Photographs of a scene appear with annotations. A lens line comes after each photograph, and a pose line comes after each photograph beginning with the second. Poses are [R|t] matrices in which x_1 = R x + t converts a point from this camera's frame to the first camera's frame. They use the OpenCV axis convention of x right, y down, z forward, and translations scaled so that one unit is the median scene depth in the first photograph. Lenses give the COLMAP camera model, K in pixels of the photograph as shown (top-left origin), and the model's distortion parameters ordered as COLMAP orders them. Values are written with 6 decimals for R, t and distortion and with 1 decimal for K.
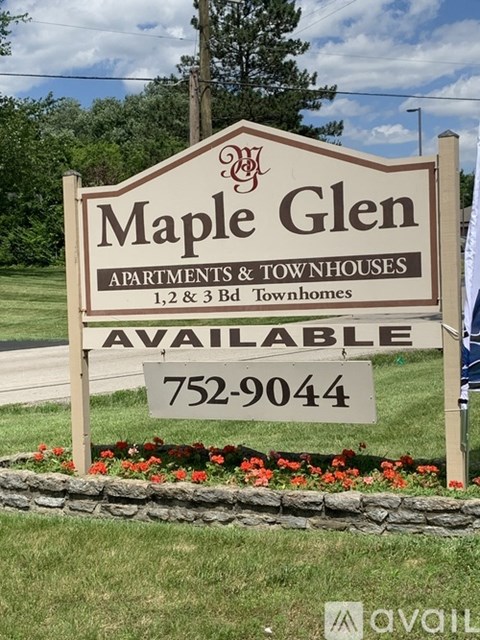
lens RADIAL K [[483.1, 0, 240.0], [0, 483.1, 320.0], [0, 0, 1]] dist [0.007494, -0.000800]
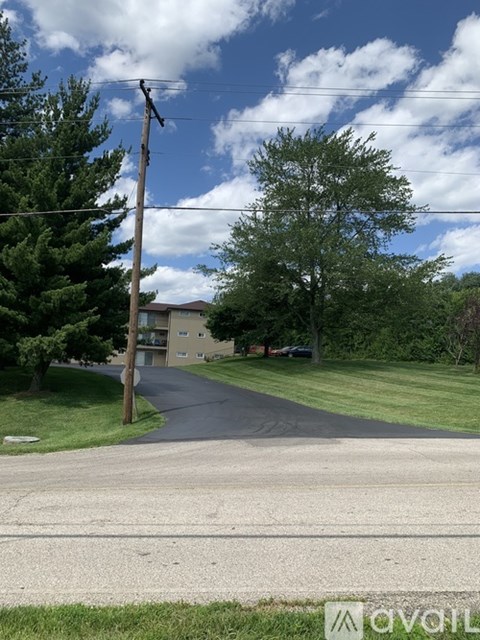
lens RADIAL K [[483.1, 0, 240.0], [0, 483.1, 320.0], [0, 0, 1]] dist [0.007494, -0.000800]
pose [[0.735727, -0.041837, -0.675984, 0.191953], [-0.083898, 0.984773, -0.152262, 0.039046], [0.672061, 0.168737, 0.721014, -0.536998]]
